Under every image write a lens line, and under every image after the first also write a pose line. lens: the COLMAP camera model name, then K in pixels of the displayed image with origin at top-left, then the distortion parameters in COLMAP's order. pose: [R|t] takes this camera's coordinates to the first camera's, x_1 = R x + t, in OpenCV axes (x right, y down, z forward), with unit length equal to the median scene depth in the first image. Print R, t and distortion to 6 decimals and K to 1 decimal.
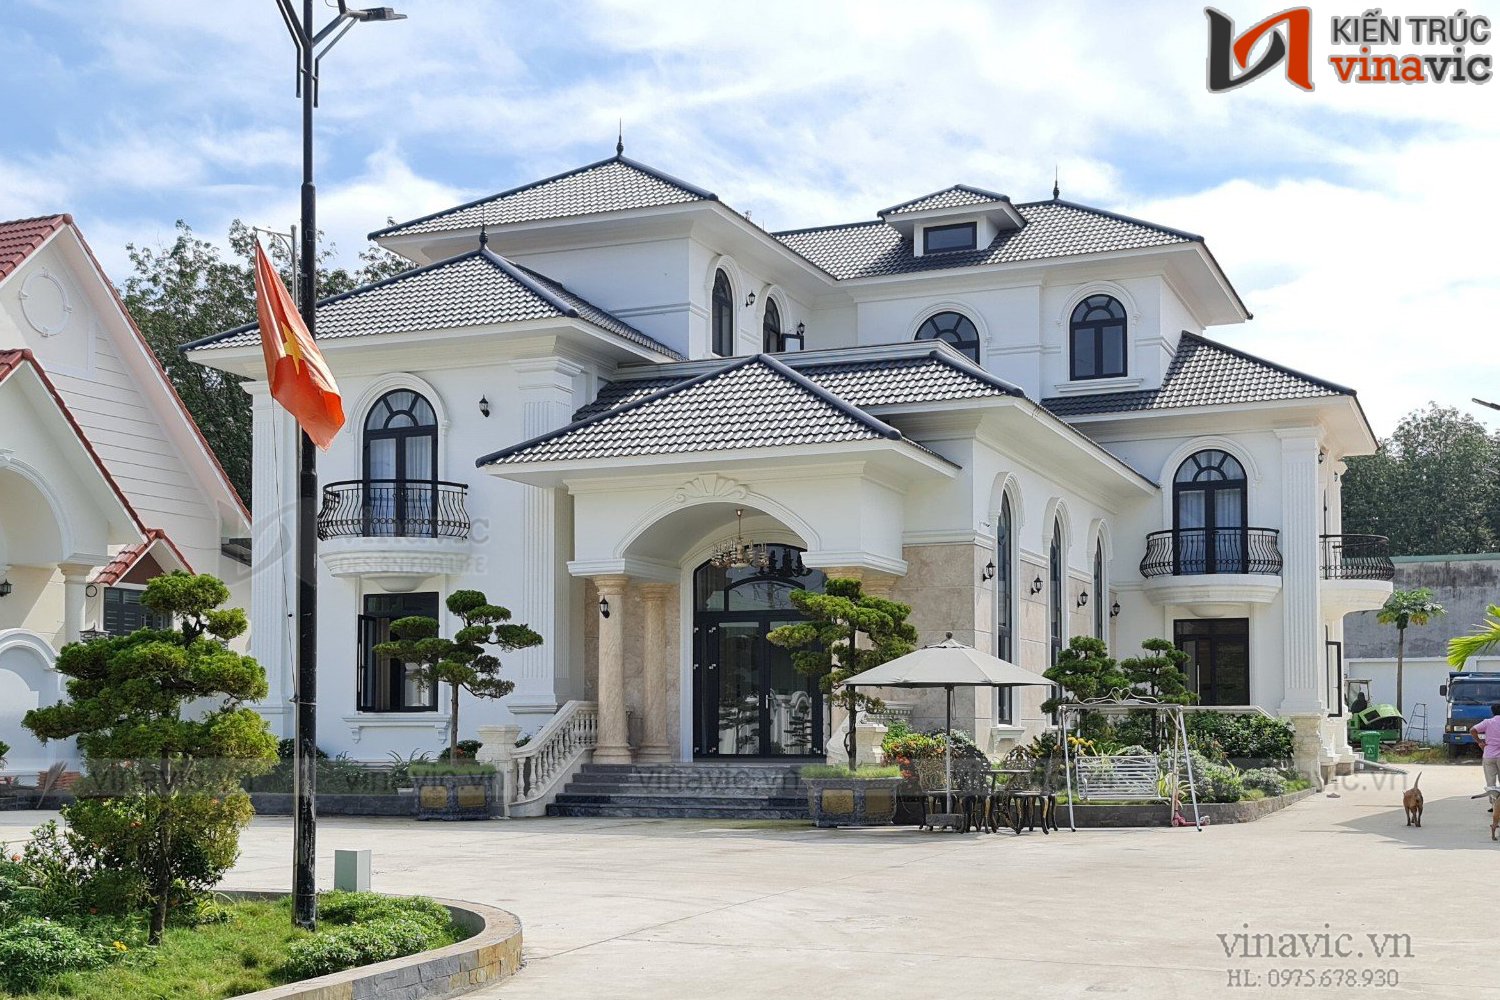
lens RADIAL K [[1840.6, 0, 713.4], [0, 1840.6, 627.9], [0, 0, 1]] dist [0.098562, -0.055938]
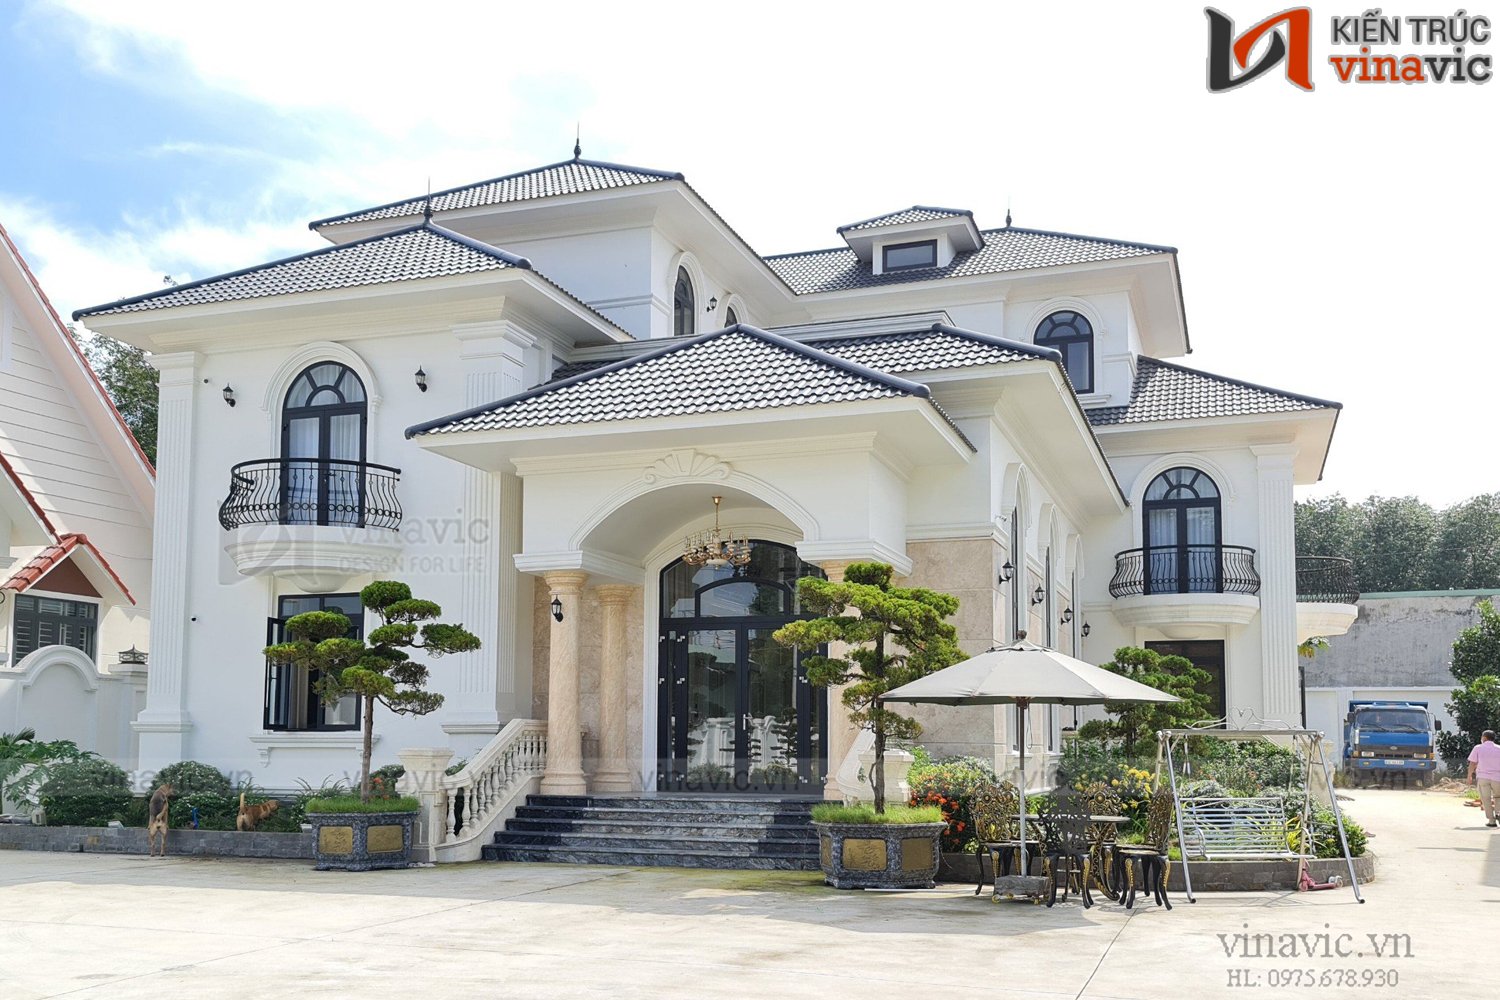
lens RADIAL K [[1426.5, 0, 704.0], [0, 1426.5, 610.8], [0, 0, 1]] dist [0.121060, -0.224583]
pose [[0.998875, 0.011694, 0.045952, -0.021347], [-0.009933, 0.999215, -0.038357, 0.013957], [-0.046365, 0.037857, 0.998207, 0.332480]]
